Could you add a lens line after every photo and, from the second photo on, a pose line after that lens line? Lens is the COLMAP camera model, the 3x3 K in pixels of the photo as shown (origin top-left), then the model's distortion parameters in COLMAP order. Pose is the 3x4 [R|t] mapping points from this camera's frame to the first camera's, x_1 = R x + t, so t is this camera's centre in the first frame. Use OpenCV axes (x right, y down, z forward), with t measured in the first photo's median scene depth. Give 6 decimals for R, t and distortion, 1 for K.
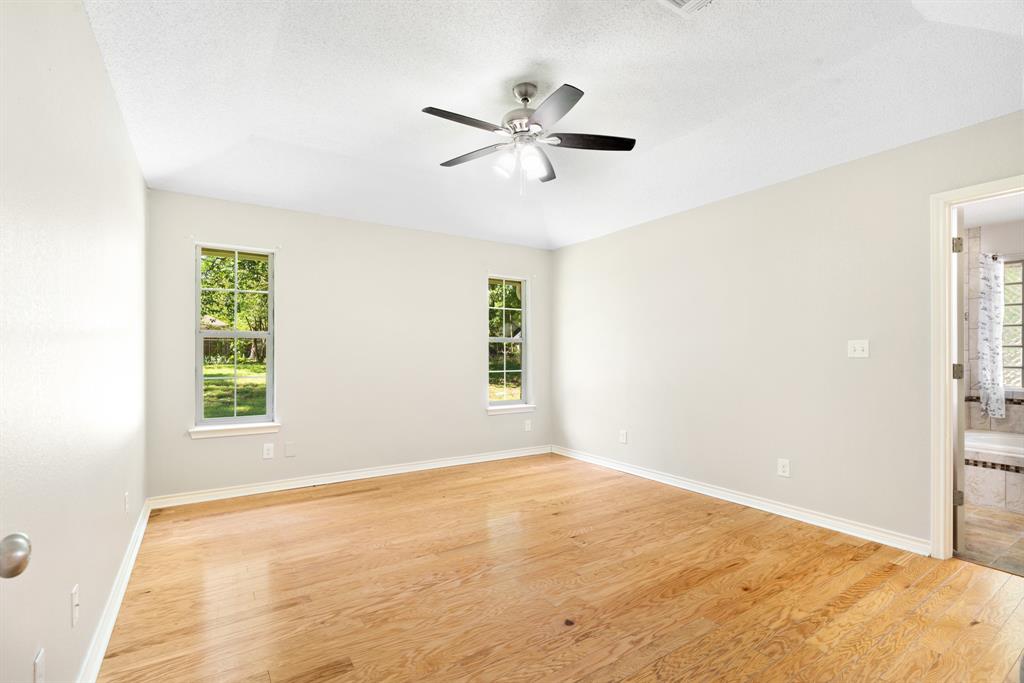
lens RADIAL K [[461.7, 0, 512.0], [0, 461.7, 341.5], [0, 0, 1]] dist [0.002612, 0.000671]
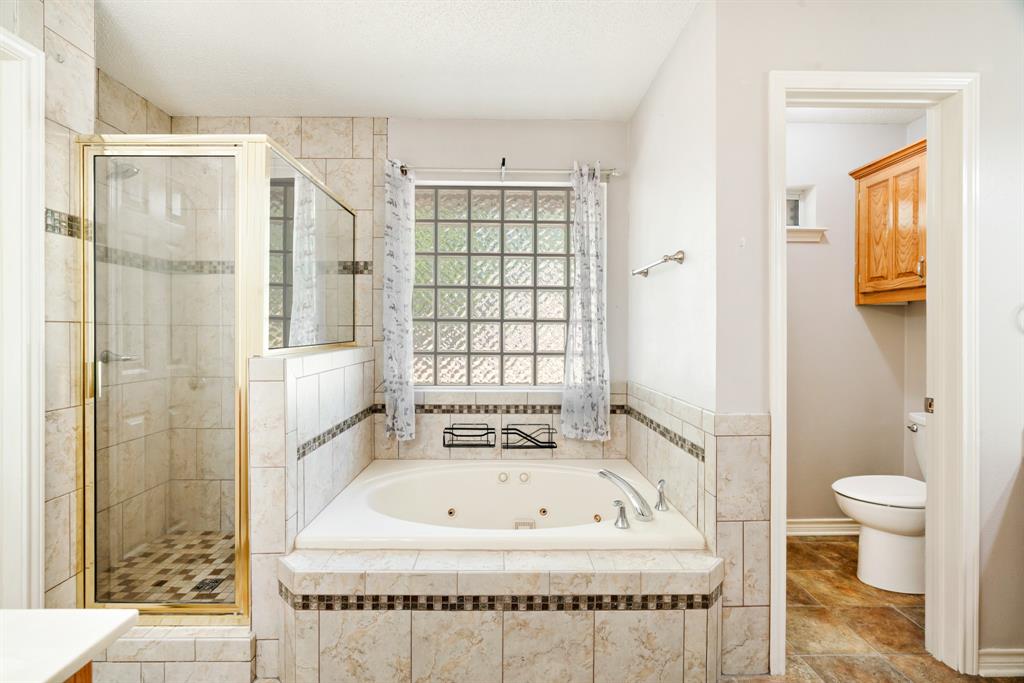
lens RADIAL K [[461.7, 0, 512.0], [0, 461.7, 341.5], [0, 0, 1]] dist [0.002612, 0.000671]
pose [[0.530091, -0.025839, 0.847547, 0.612751], [-0.010442, 0.999261, 0.036994, 0.015690], [-0.847876, -0.028460, 0.529430, 0.567315]]
